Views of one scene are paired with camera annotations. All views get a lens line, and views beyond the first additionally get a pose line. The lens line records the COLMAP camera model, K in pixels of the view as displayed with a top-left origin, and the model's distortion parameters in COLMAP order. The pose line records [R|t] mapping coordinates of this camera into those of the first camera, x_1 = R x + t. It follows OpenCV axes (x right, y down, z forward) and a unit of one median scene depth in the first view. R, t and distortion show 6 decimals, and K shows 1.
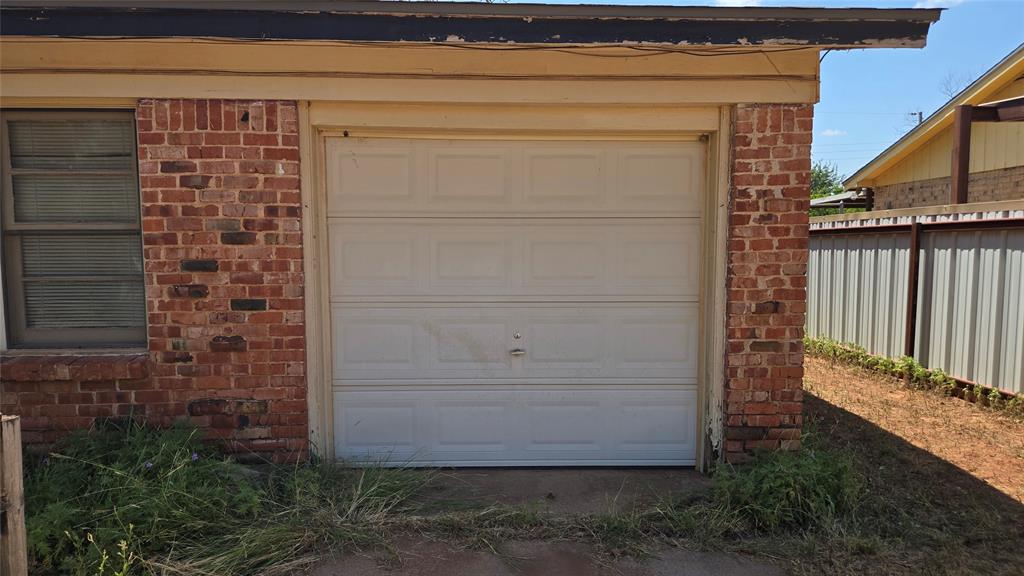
lens RADIAL K [[683.1, 0, 501.5], [0, 683.1, 292.1], [0, 0, 1]] dist [0.038797, -0.014972]
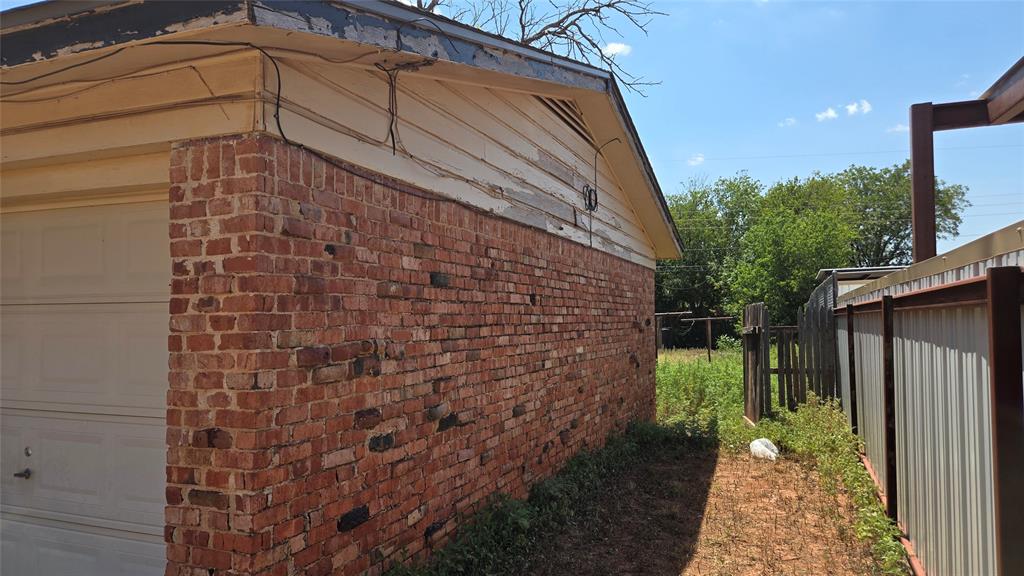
lens RADIAL K [[683.1, 0, 511.4], [0, 683.1, 284.7], [0, 0, 1]] dist [0.038797, -0.014972]
pose [[0.914158, -0.023230, -0.404692, 0.934307], [-0.023040, 0.993765, -0.109089, -0.059016], [0.404702, 0.109049, 0.907923, 0.505592]]
